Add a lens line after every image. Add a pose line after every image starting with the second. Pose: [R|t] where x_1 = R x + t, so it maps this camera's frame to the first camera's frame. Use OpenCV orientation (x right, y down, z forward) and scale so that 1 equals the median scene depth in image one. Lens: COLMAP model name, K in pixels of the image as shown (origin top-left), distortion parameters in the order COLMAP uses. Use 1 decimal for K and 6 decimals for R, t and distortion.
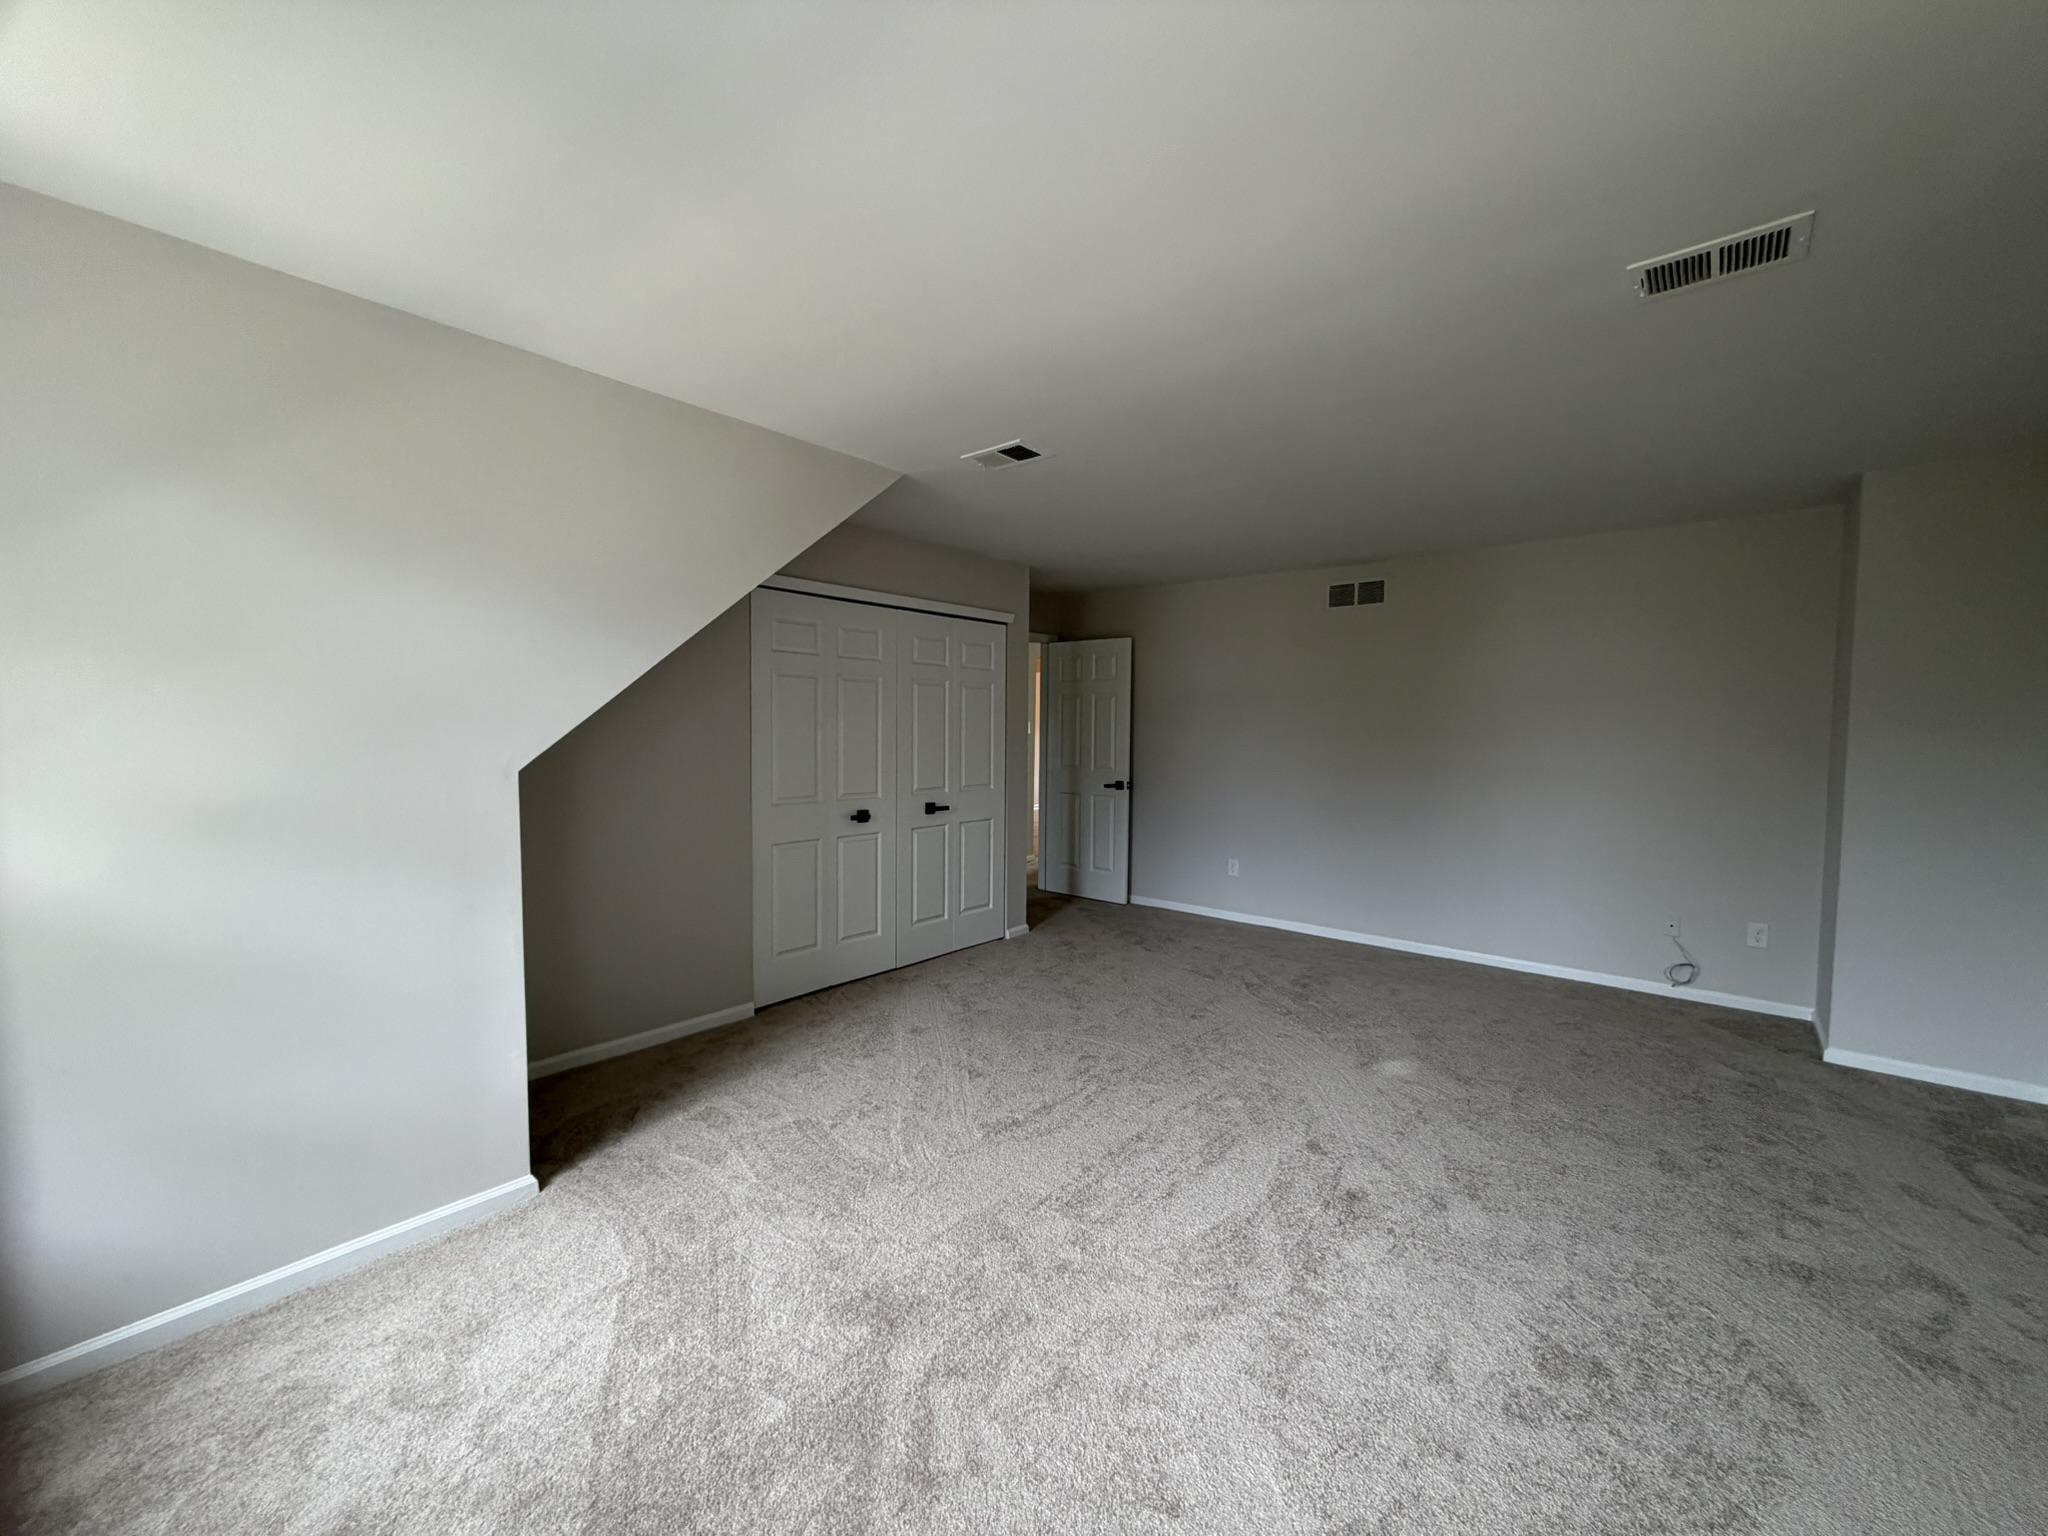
lens RADIAL K [[813.9, 0, 1019.7], [0, 813.9, 764.1], [0, 0, 1]] dist [0.000741, -0.000185]
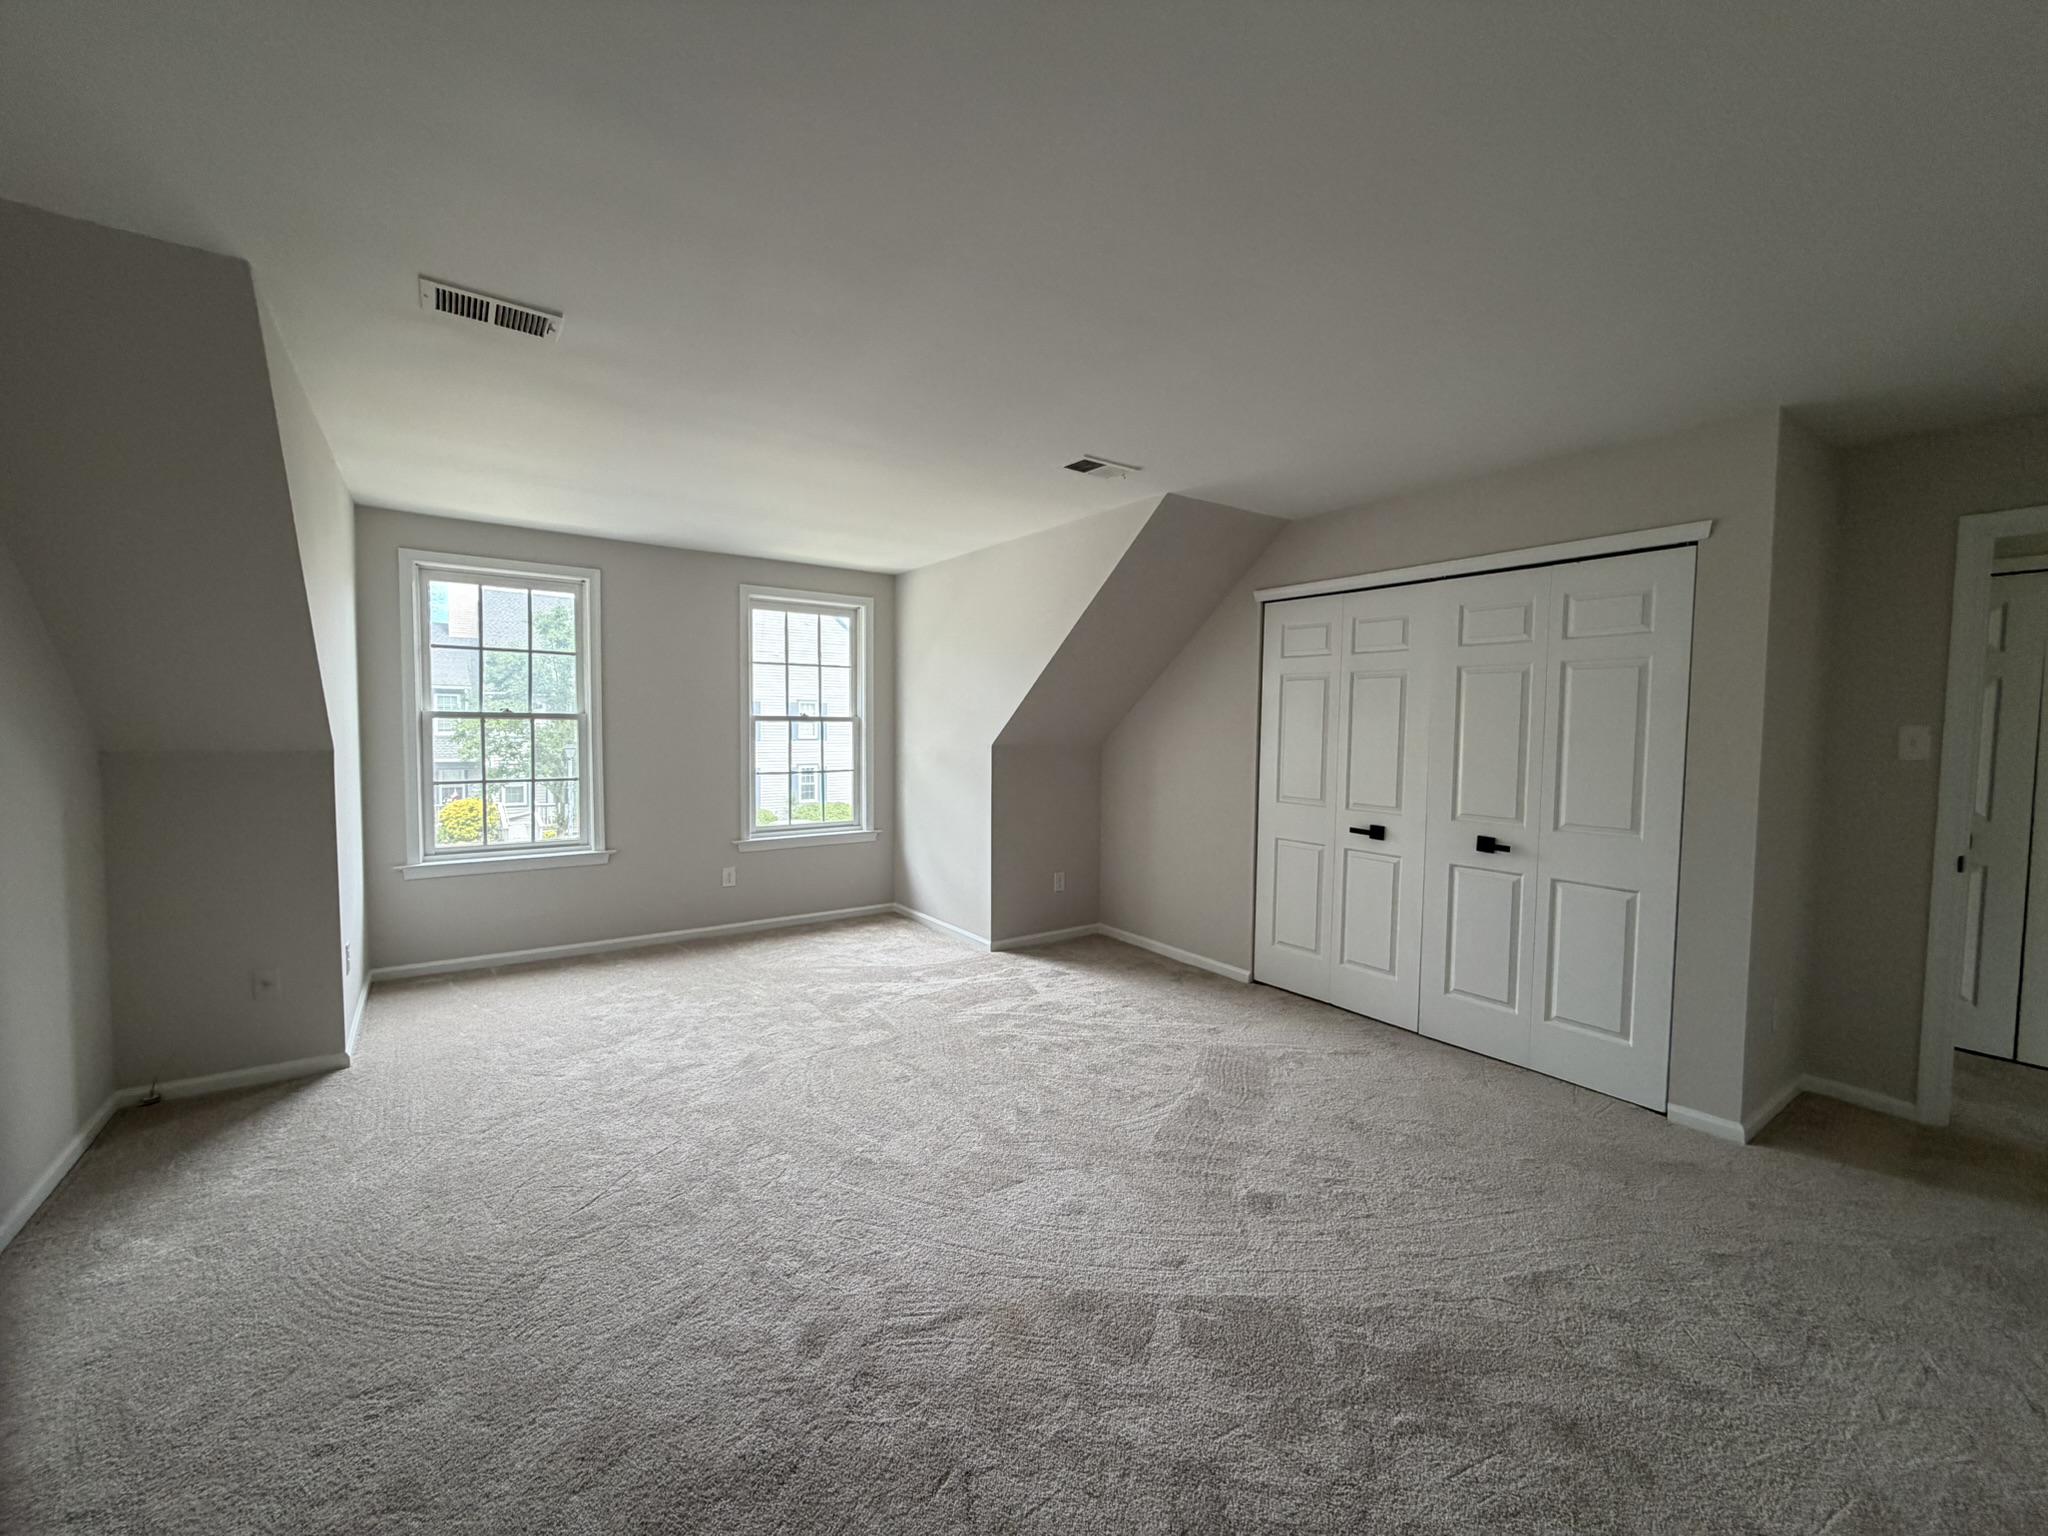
lens RADIAL K [[813.9, 0, 1019.7], [0, 813.9, 764.1], [0, 0, 1]] dist [0.000741, -0.000185]
pose [[-0.249226, 0.036605, -0.967753, 0.871630], [-0.061280, 0.996687, 0.053481, -0.037406], [0.966505, 0.072633, -0.246157, 0.988916]]
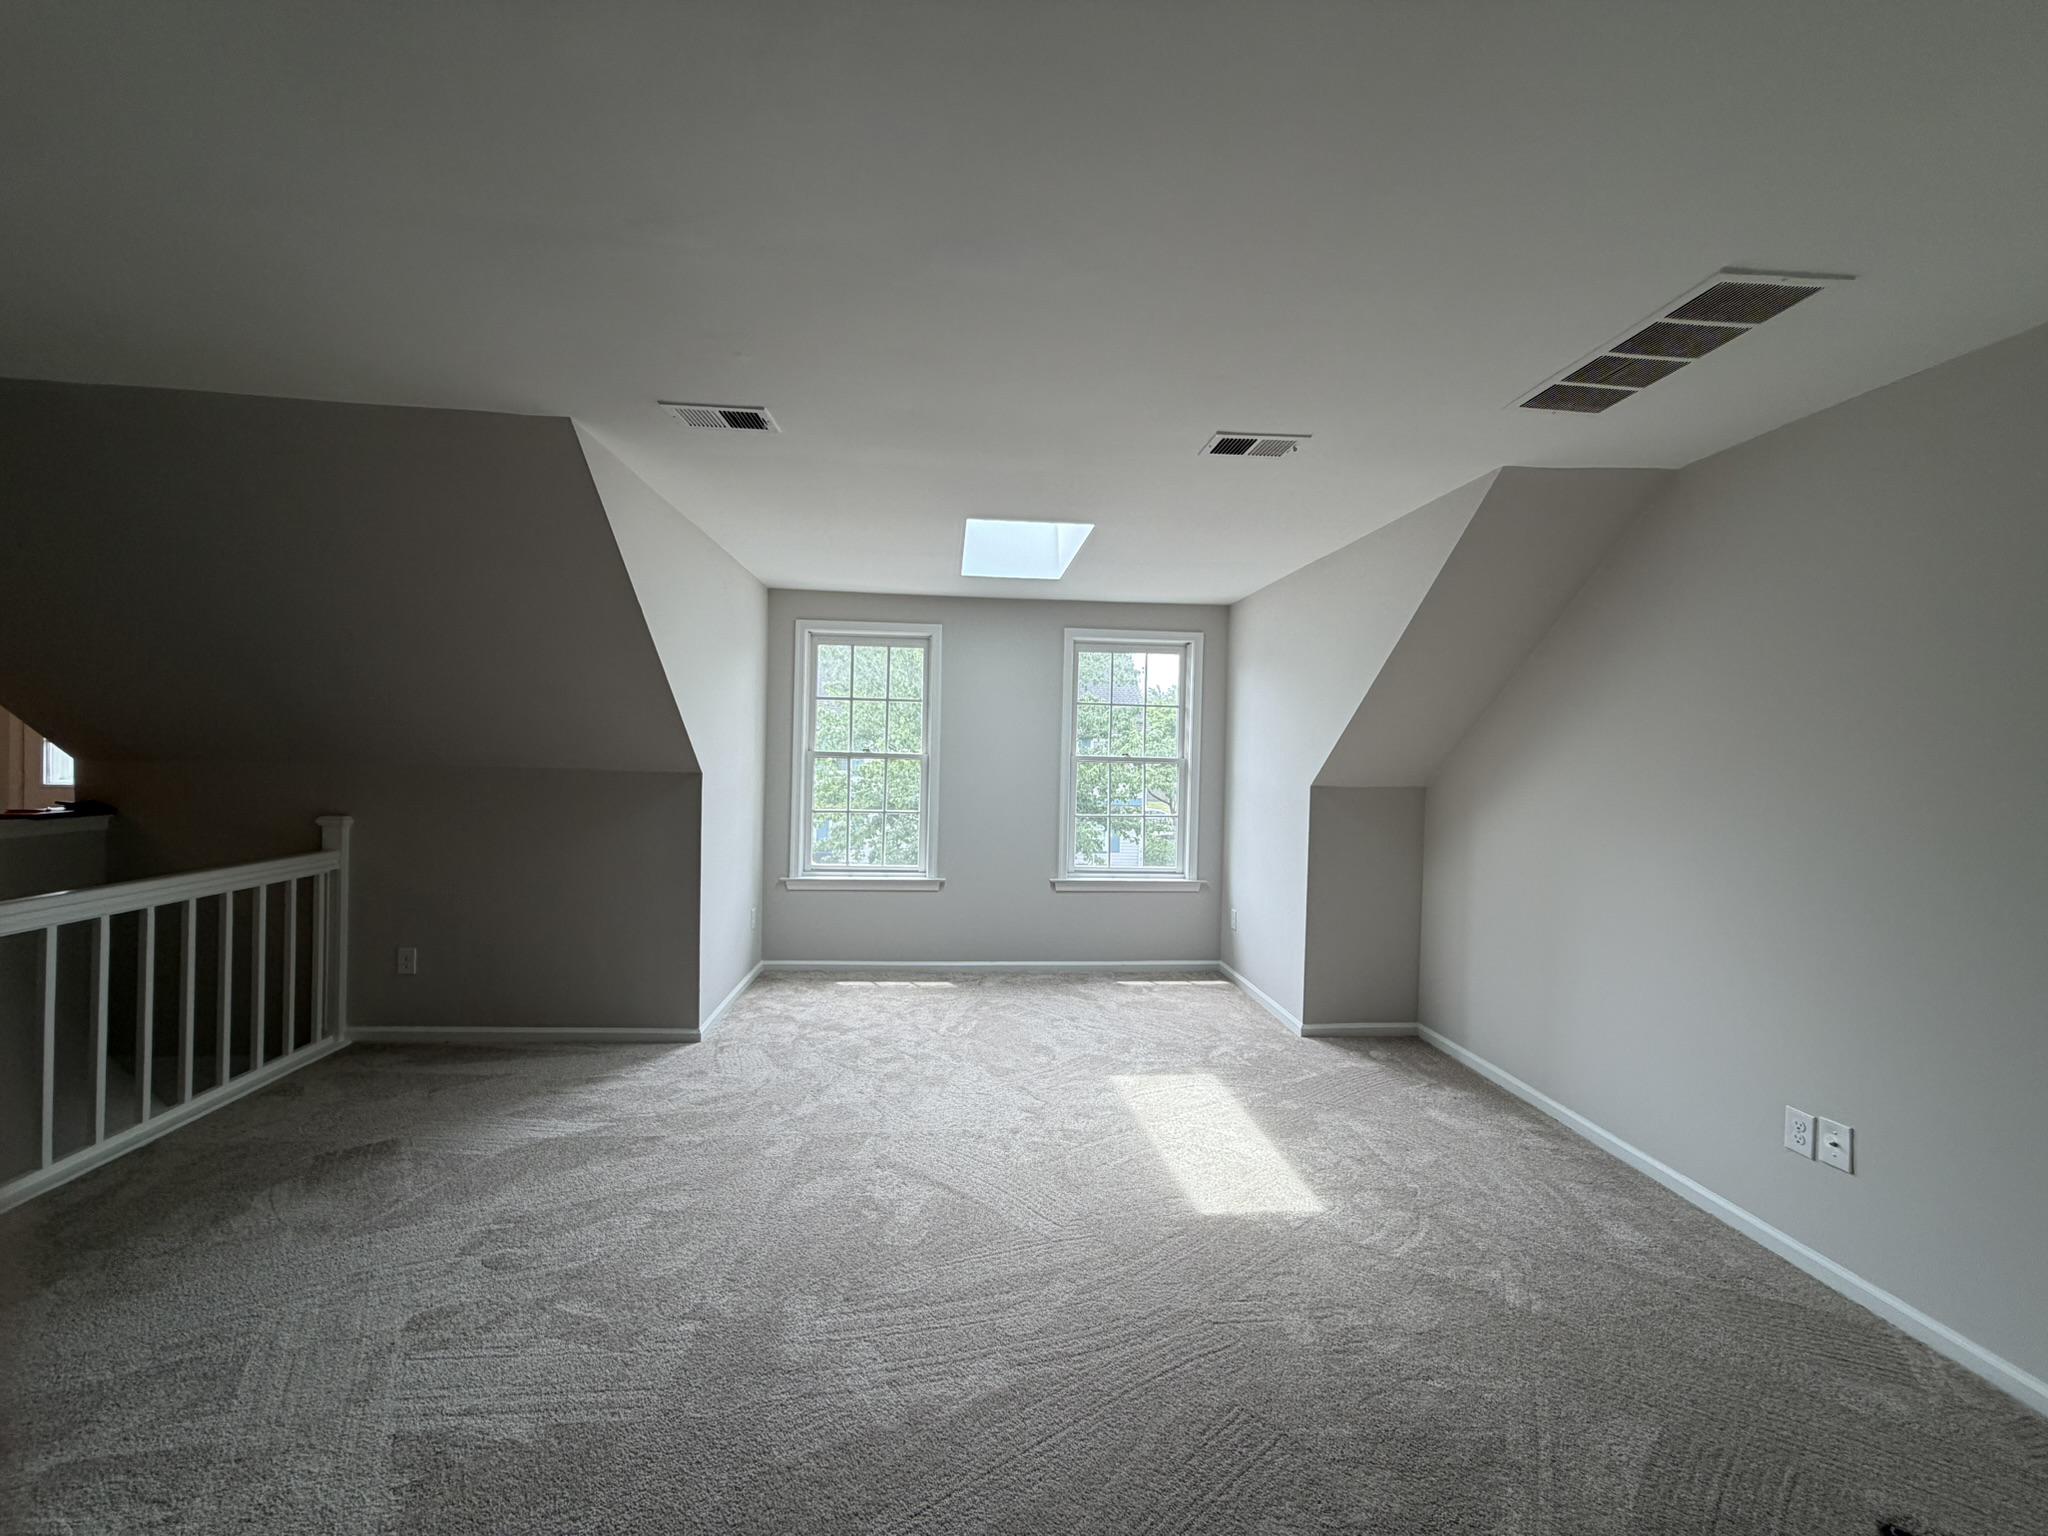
lens RADIAL K [[820.5, 0, 1023.1], [0, 820.5, 747.3], [0, 0, 1]] dist [0.002558, 0.000200]
pose [[-0.699547, -0.030862, -0.713920, 0.627492], [-0.058407, 0.998194, 0.014081, -0.051660], [0.712196, 0.051548, -0.700086, 1.200093]]
